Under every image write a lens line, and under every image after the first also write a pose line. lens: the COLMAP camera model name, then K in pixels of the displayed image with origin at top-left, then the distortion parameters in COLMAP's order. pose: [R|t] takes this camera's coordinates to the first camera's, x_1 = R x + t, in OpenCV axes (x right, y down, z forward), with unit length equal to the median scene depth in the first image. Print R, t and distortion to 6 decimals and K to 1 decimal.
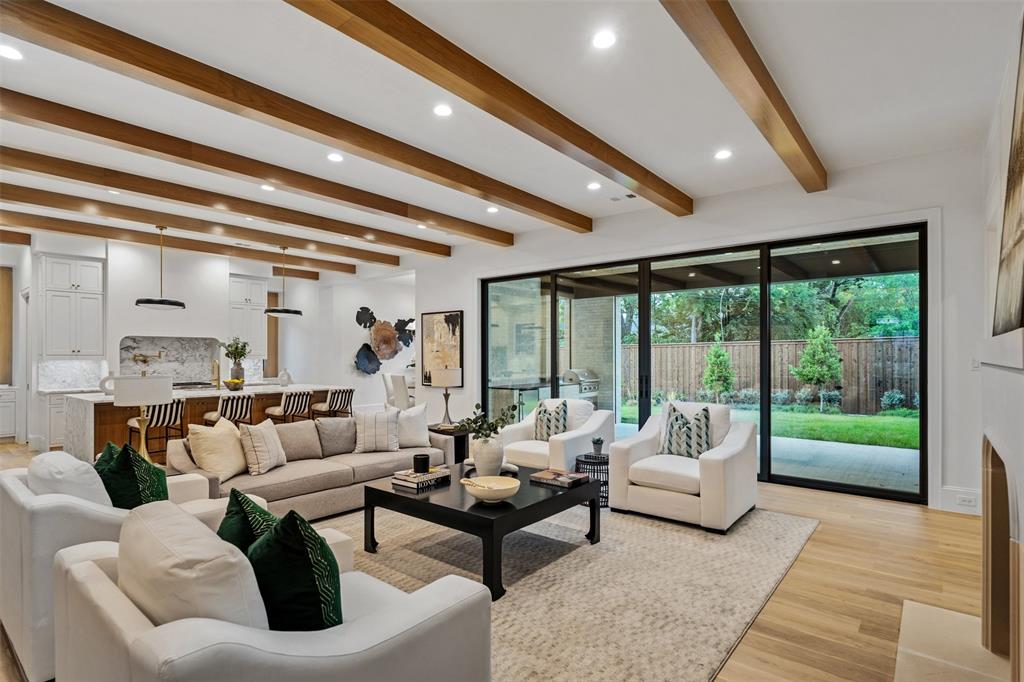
lens RADIAL K [[507.2, 0, 503.8], [0, 507.2, 363.2], [0, 0, 1]] dist [0.001640, 0.002885]
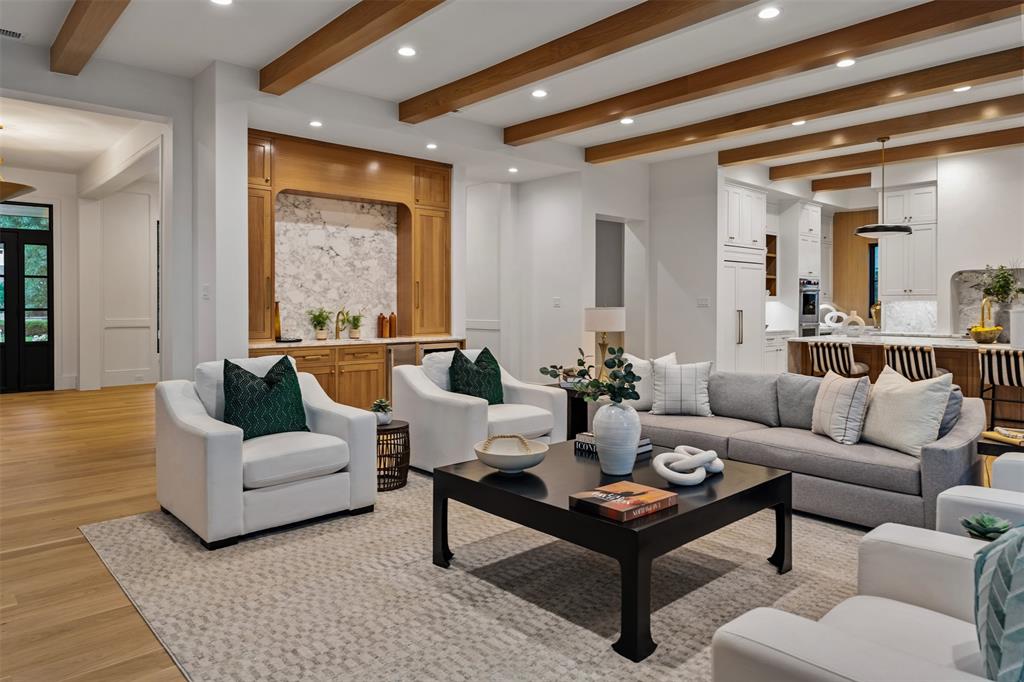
lens RADIAL K [[653.4, 0, 517.7], [0, 653.4, 306.3], [0, 0, 1]] dist [0.007513, 0.003632]
pose [[-0.122914, 0.005890, -0.992400, 0.360205], [-0.010713, 0.999916, 0.007261, 0.002690], [0.992359, 0.011524, -0.122841, 0.420058]]
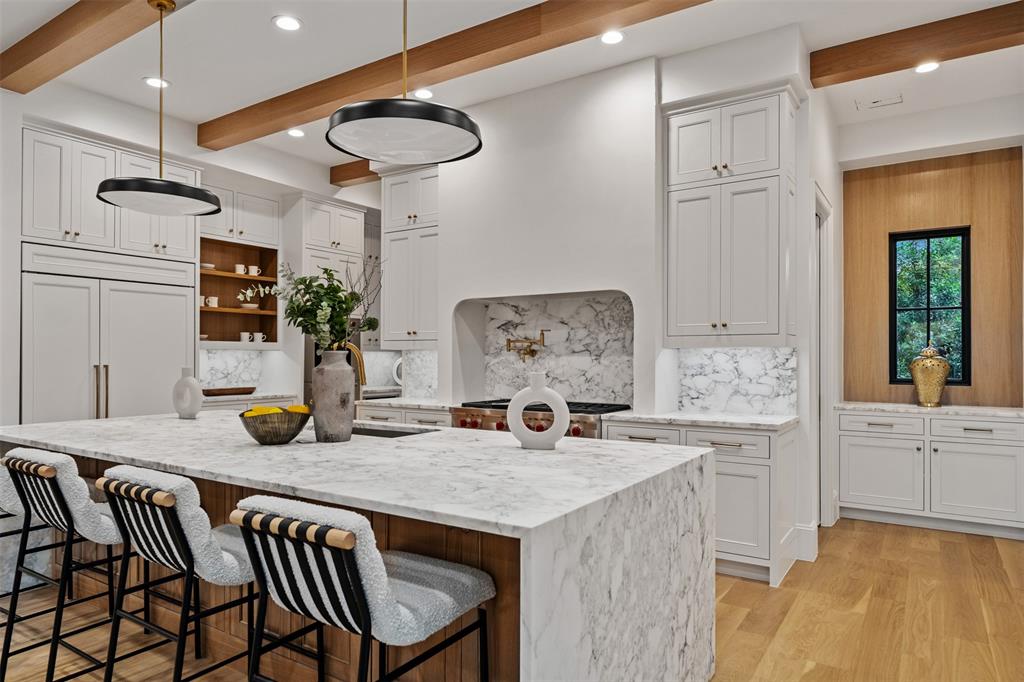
lens RADIAL K [[635.3, 0, 512.5], [0, 635.3, 346.8], [0, 0, 1]] dist [0.002895, 0.001660]
pose [[0.109556, -0.010616, -0.993924, -0.116928], [-0.012718, 0.999846, -0.012081, -0.001375], [0.993899, 0.013964, 0.109404, 0.938348]]
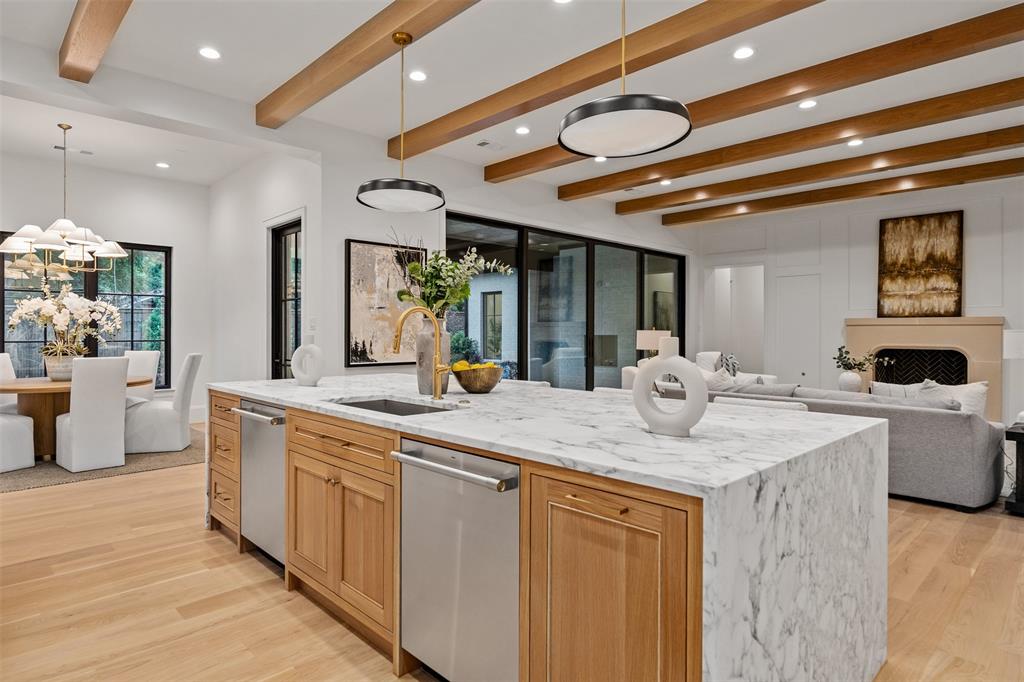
lens RADIAL K [[551.9, 0, 496.8], [0, 551.9, 331.6], [0, 0, 1]] dist [-0.012709, 0.000391]
pose [[0.131794, 0.005425, 0.991262, -0.775670], [0.005157, 0.999968, -0.006158, 0.009505], [-0.991264, 0.005924, 0.131762, 0.790422]]
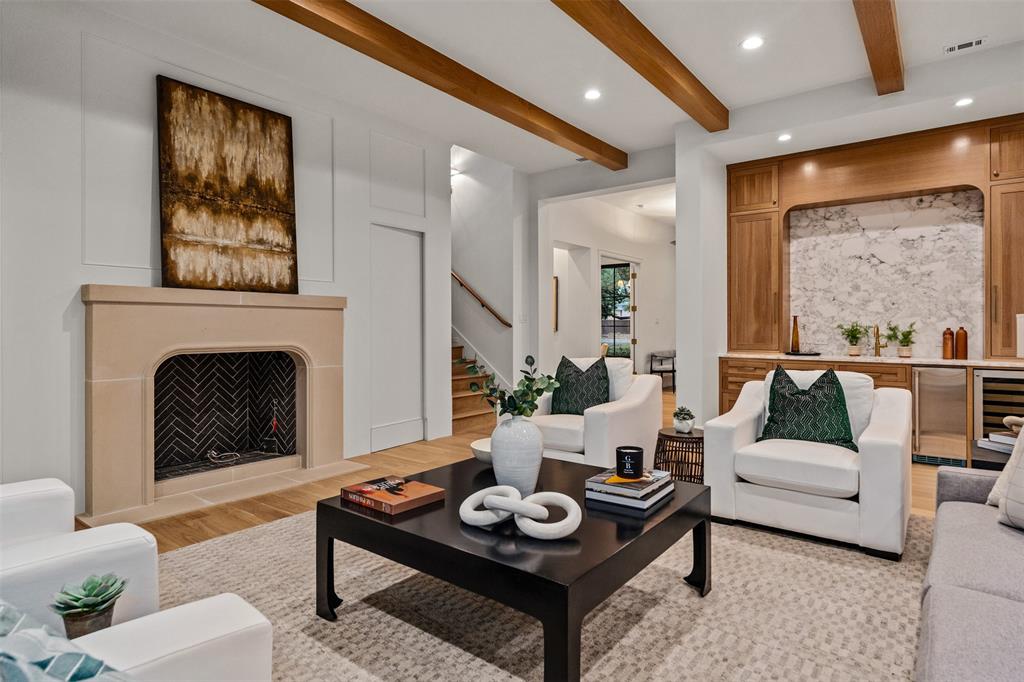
lens RADIAL K [[551.9, 0, 506.6], [0, 551.9, 326.0], [0, 0, 1]] dist [-0.012709, 0.000391]
pose [[-0.999442, 0.005008, -0.033036, 0.006177], [0.004713, 0.999948, 0.008992, 0.010725], [0.033079, 0.008832, -0.999414, 0.701643]]
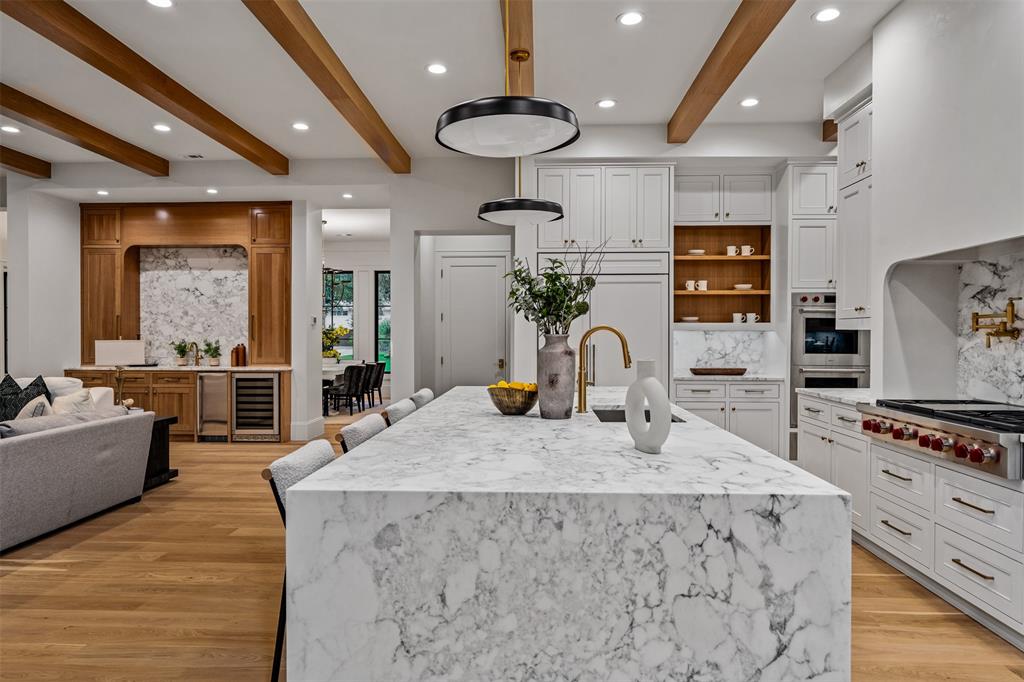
lens RADIAL K [[653.4, 0, 511.0], [0, 653.4, 340.2], [0, 0, 1]] dist [0.007513, 0.003632]
pose [[-0.796522, 0.009458, -0.604536, -0.217406], [-0.002832, 0.999808, 0.019373, -0.005878], [0.604604, 0.017143, -0.796342, 1.163023]]
